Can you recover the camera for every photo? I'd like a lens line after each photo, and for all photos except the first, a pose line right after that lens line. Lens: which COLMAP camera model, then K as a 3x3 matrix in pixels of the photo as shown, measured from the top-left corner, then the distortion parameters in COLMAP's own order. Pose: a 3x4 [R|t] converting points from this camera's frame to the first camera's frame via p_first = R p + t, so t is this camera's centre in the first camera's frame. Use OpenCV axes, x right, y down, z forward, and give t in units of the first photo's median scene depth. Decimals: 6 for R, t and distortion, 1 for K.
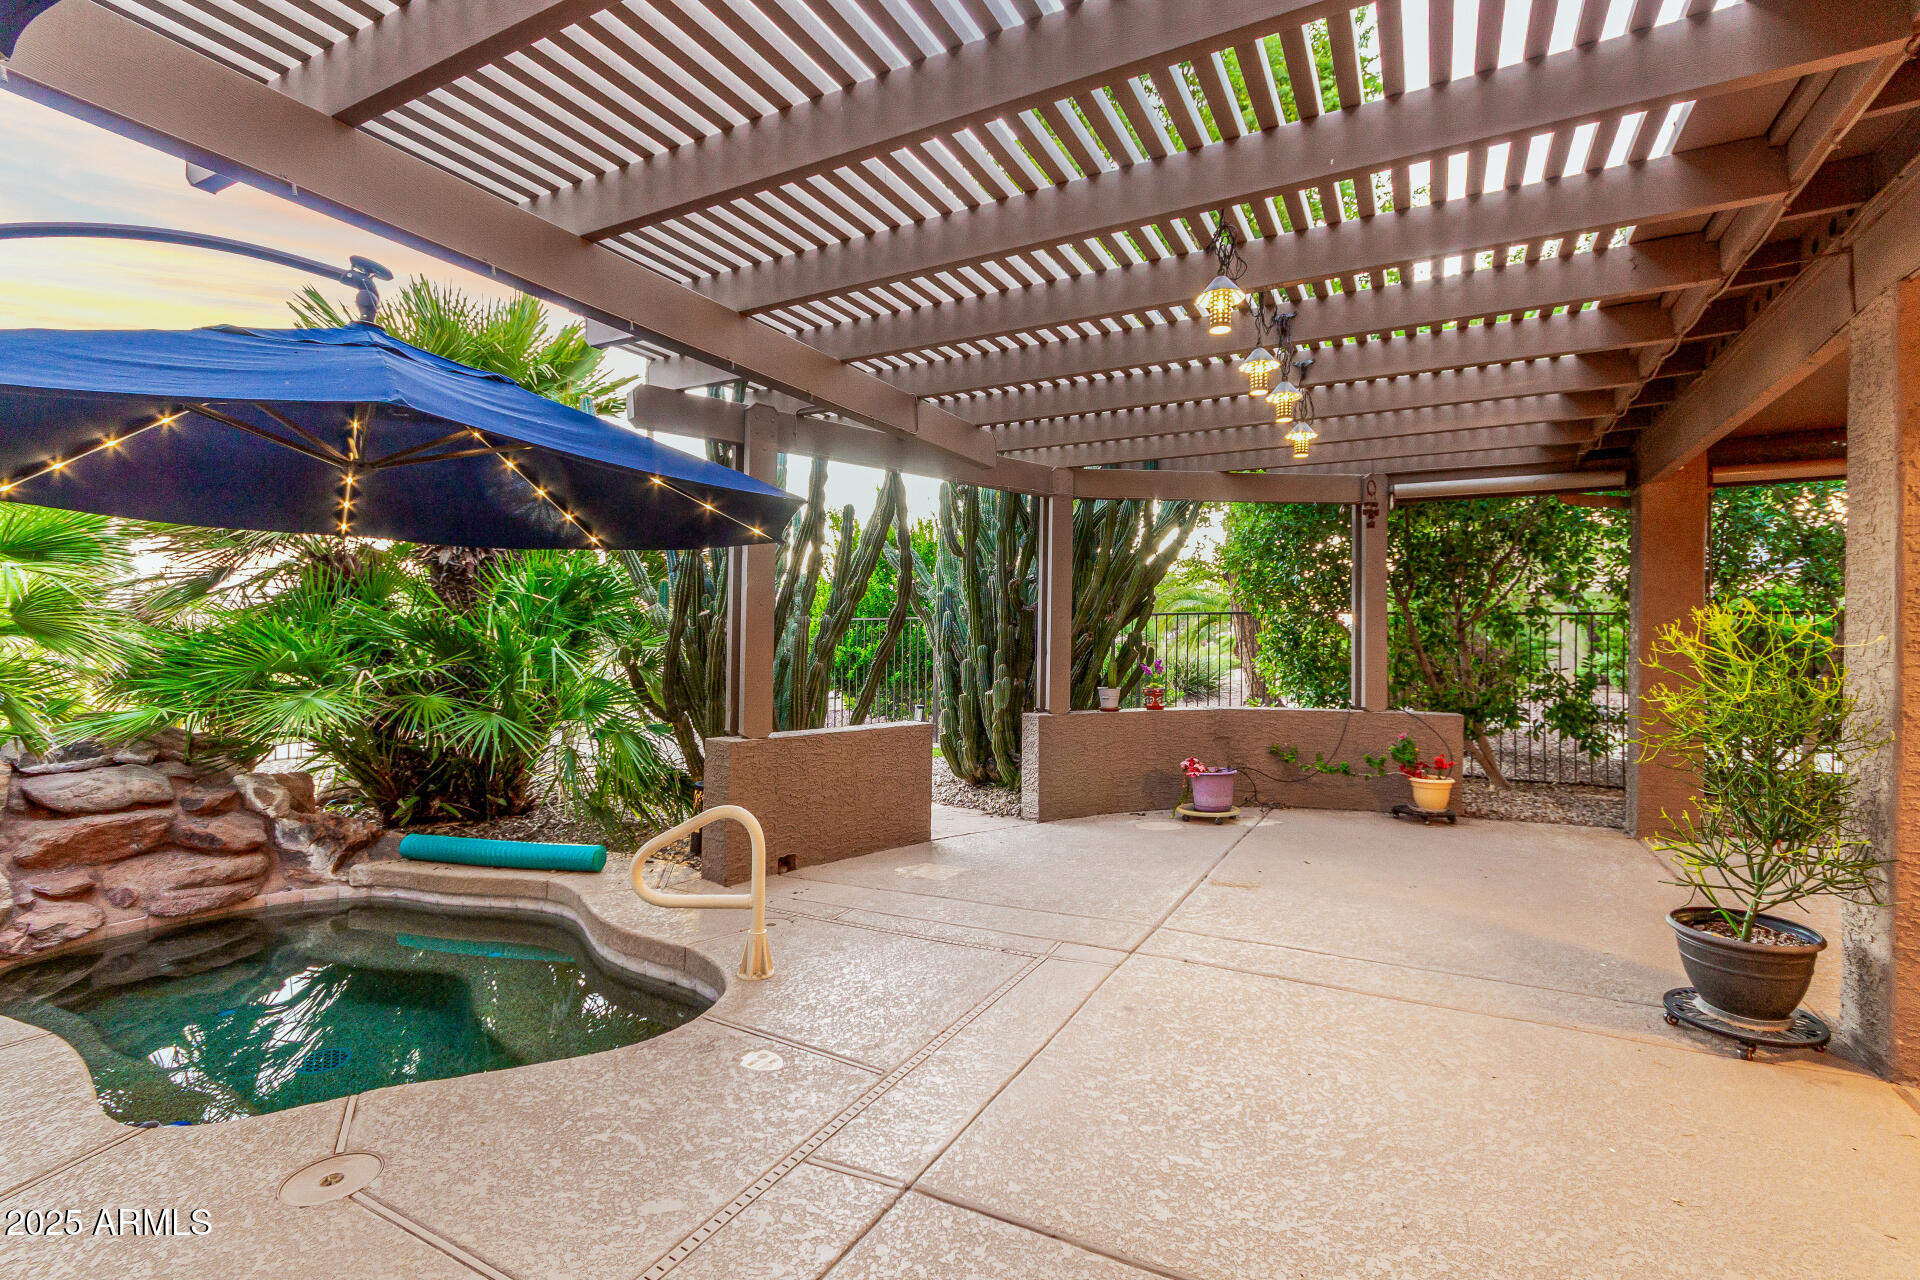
lens RADIAL K [[877.5, 0, 961.0], [0, 877.5, 639.4], [0, 0, 1]] dist [0.002549, 0.000318]
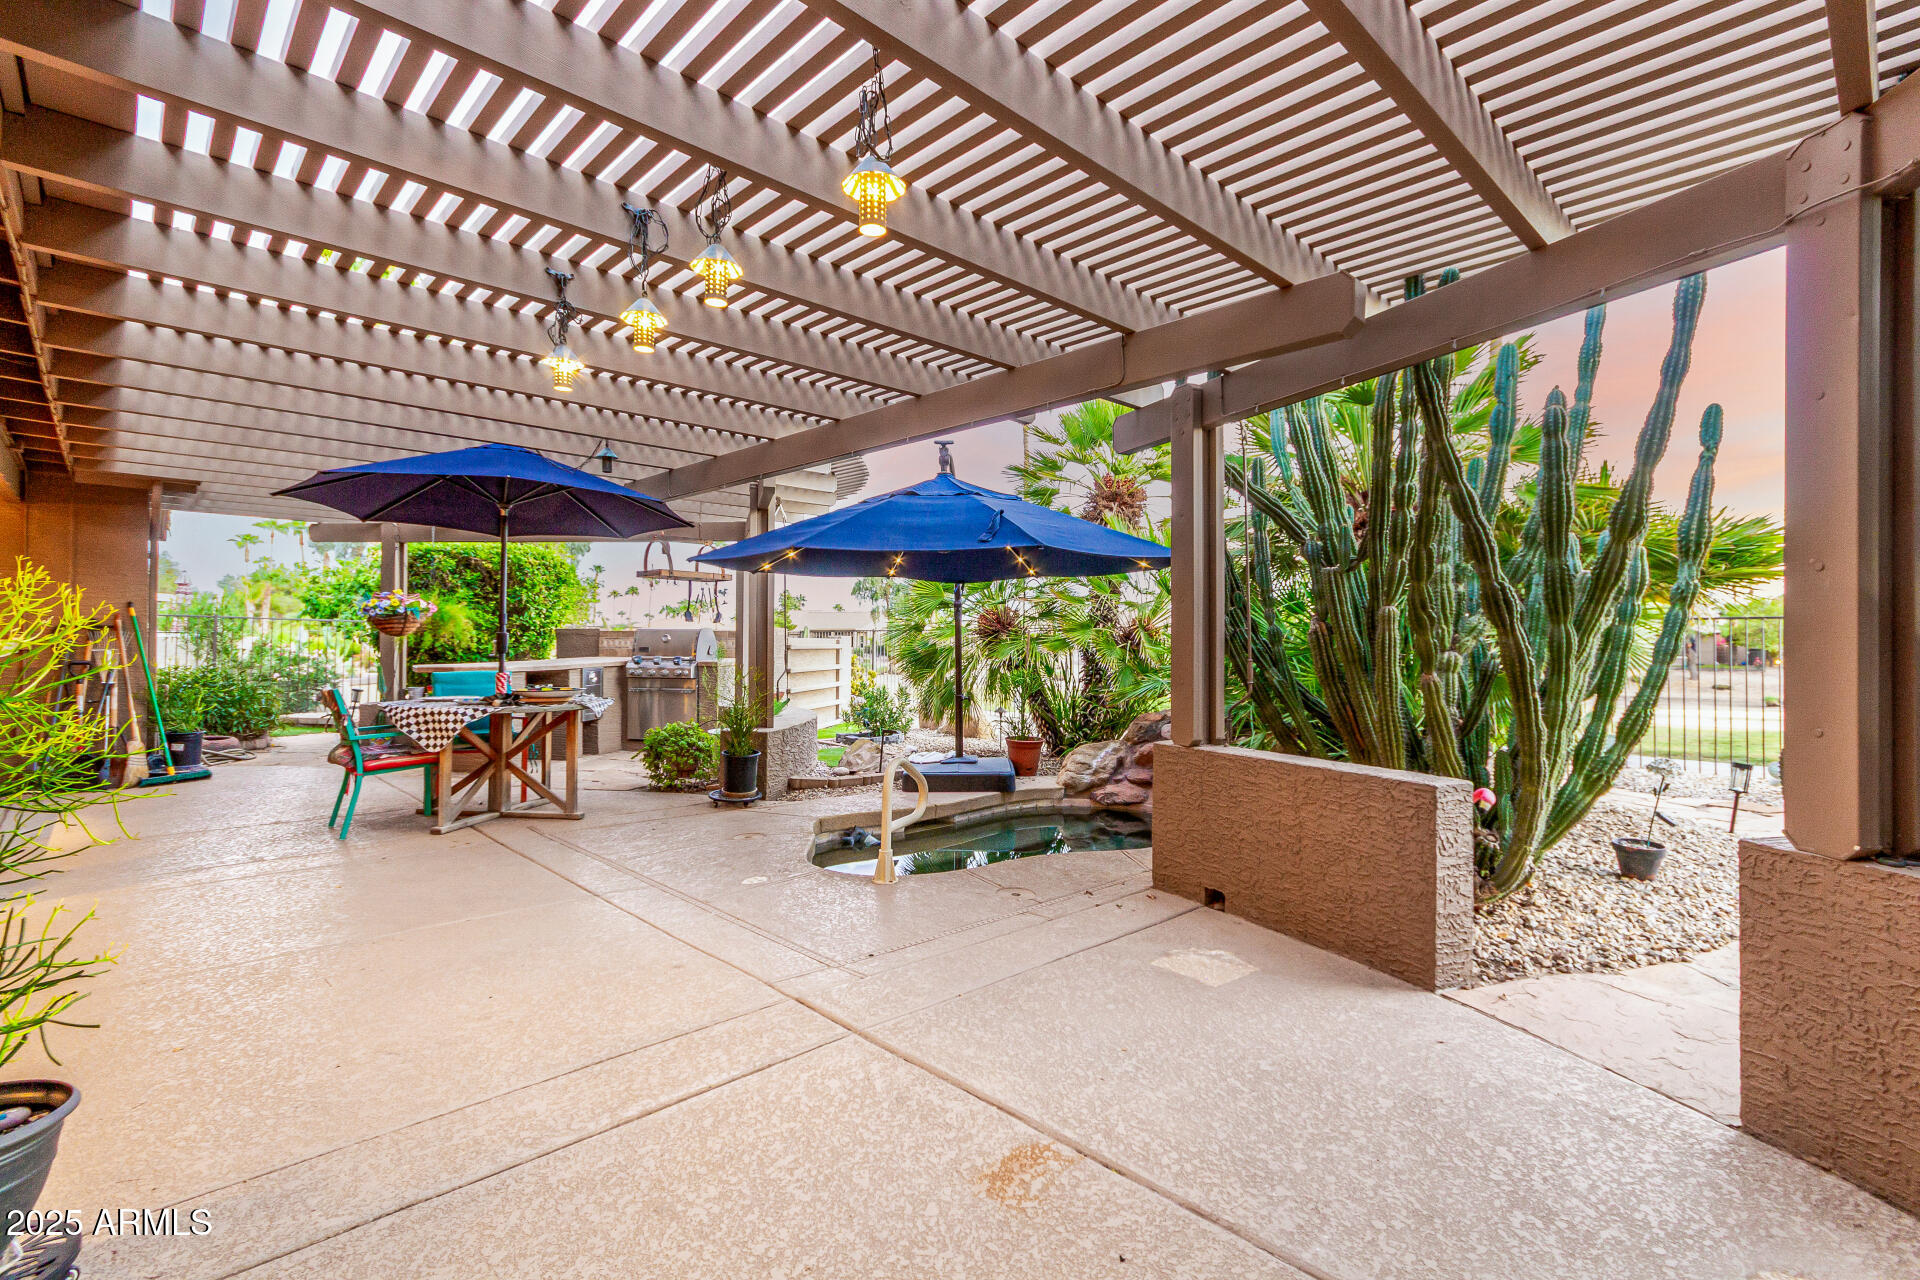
lens RADIAL K [[877.5, 0, 962.4], [0, 877.5, 639.5], [0, 0, 1]] dist [0.002549, 0.000318]
pose [[-0.307868, -0.011315, -0.951362, 1.062573], [-0.003055, 0.999936, -0.010904, 0.017577], [0.951424, -0.000451, -0.307883, 1.567994]]
